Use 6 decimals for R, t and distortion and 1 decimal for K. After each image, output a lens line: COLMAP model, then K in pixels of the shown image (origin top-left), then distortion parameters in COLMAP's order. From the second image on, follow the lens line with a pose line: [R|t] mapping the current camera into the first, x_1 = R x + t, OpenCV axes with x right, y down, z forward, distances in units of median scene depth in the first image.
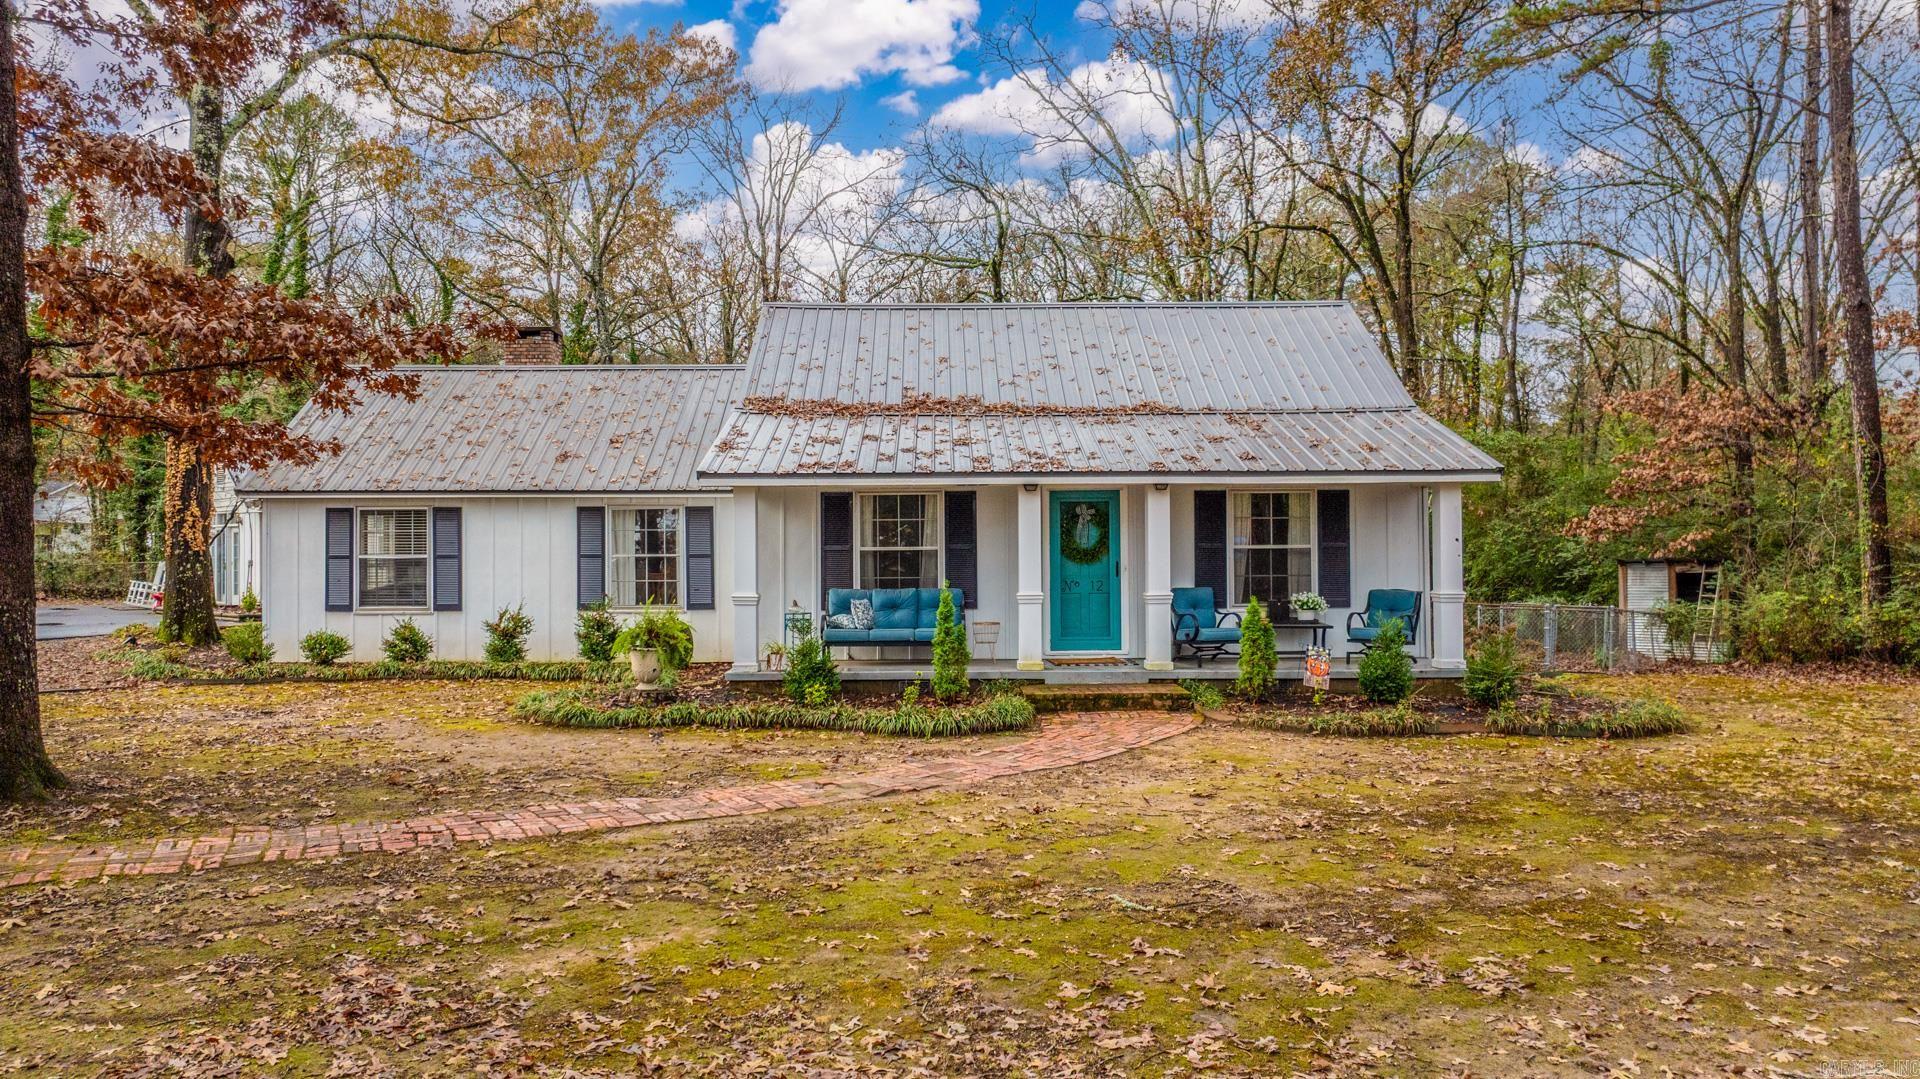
lens RADIAL K [[1363.9, 0, 957.2], [0, 1363.9, 535.2], [0, 0, 1]] dist [-0.105431, 0.138617]
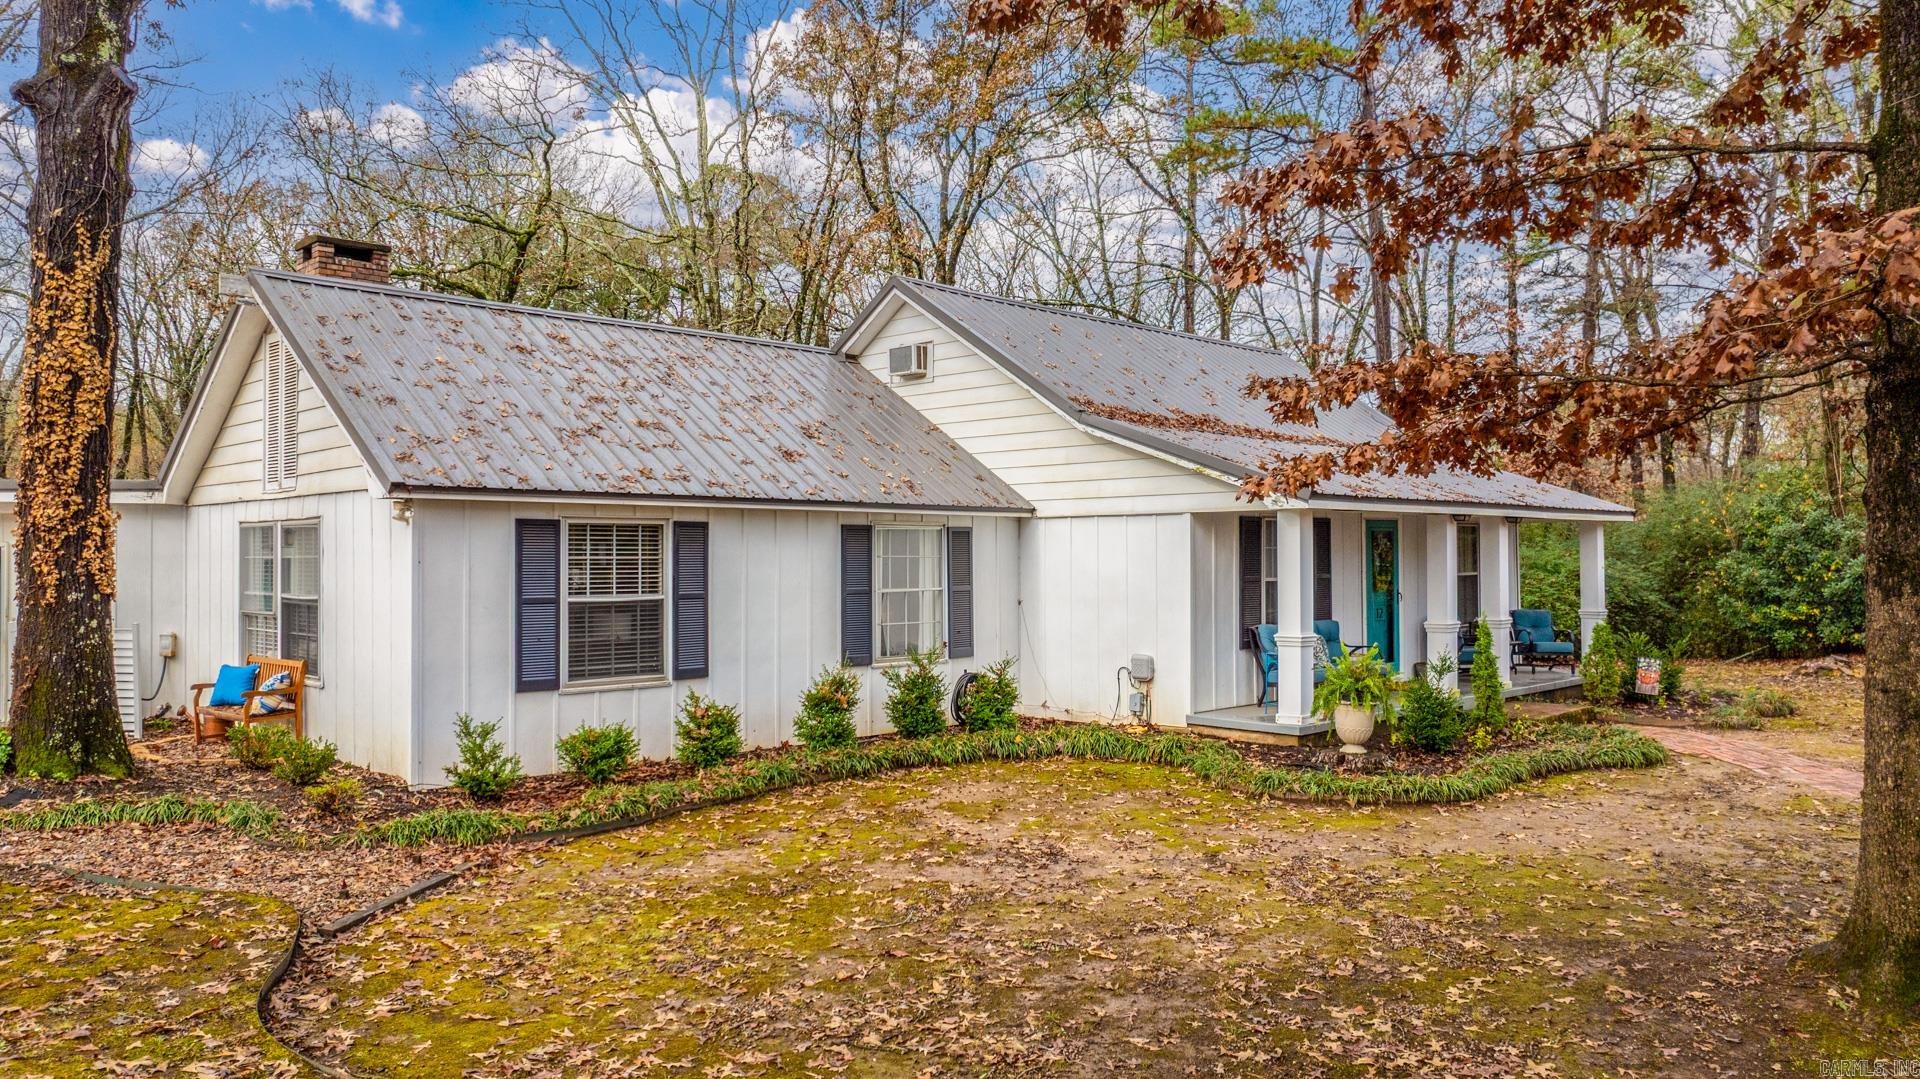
lens RADIAL K [[1363.9, 0, 957.2], [0, 1363.9, 535.2], [0, 0, 1]] dist [-0.105431, 0.138617]
pose [[0.706056, 0.011349, 0.708065, -0.757229], [-0.005923, 0.999931, -0.010121, -0.008095], [-0.708131, 0.002953, 0.706075, 0.438331]]
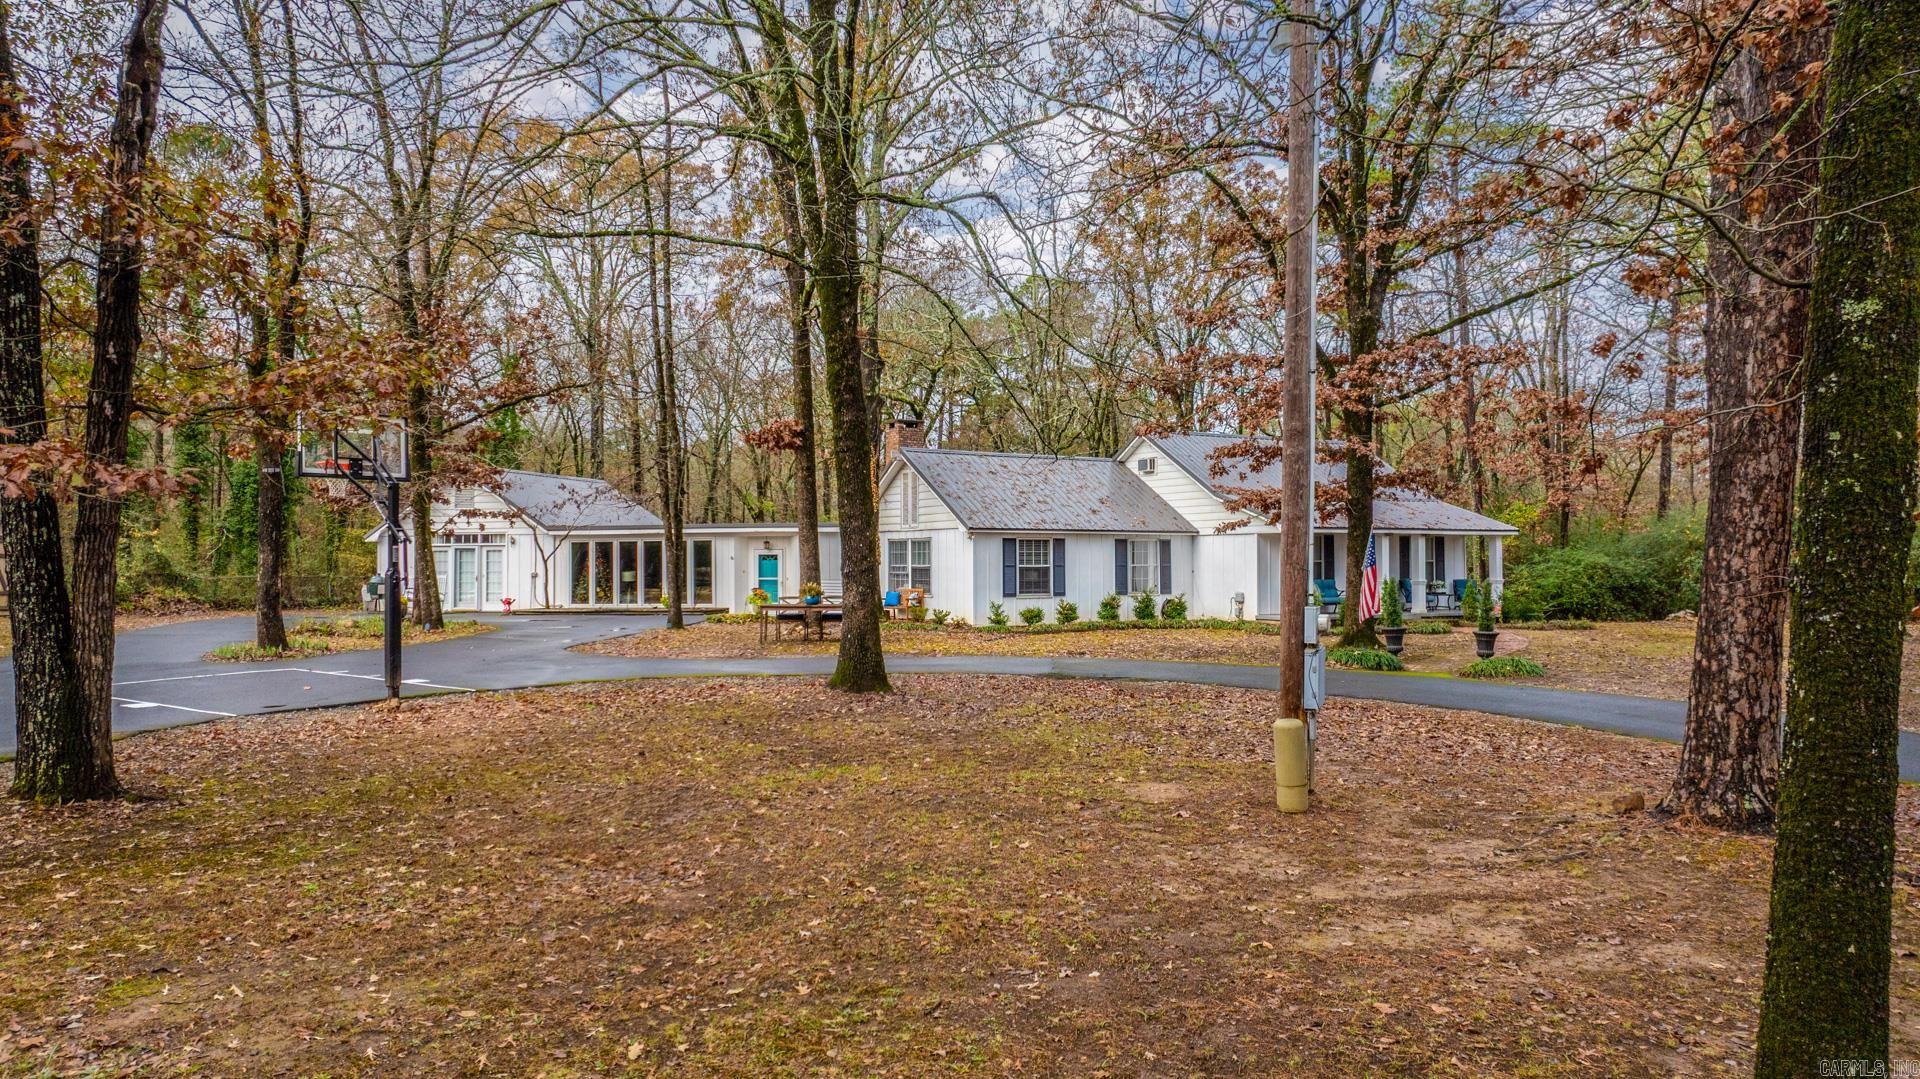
lens RADIAL K [[1363.9, 0, 957.2], [0, 1363.9, 535.2], [0, 0, 1]] dist [-0.105431, 0.138617]
pose [[0.841917, 0.010355, 0.539508, -1.479606], [-0.003635, 0.999902, -0.013520, 0.000041], [-0.539595, 0.009422, 0.841872, -0.464443]]
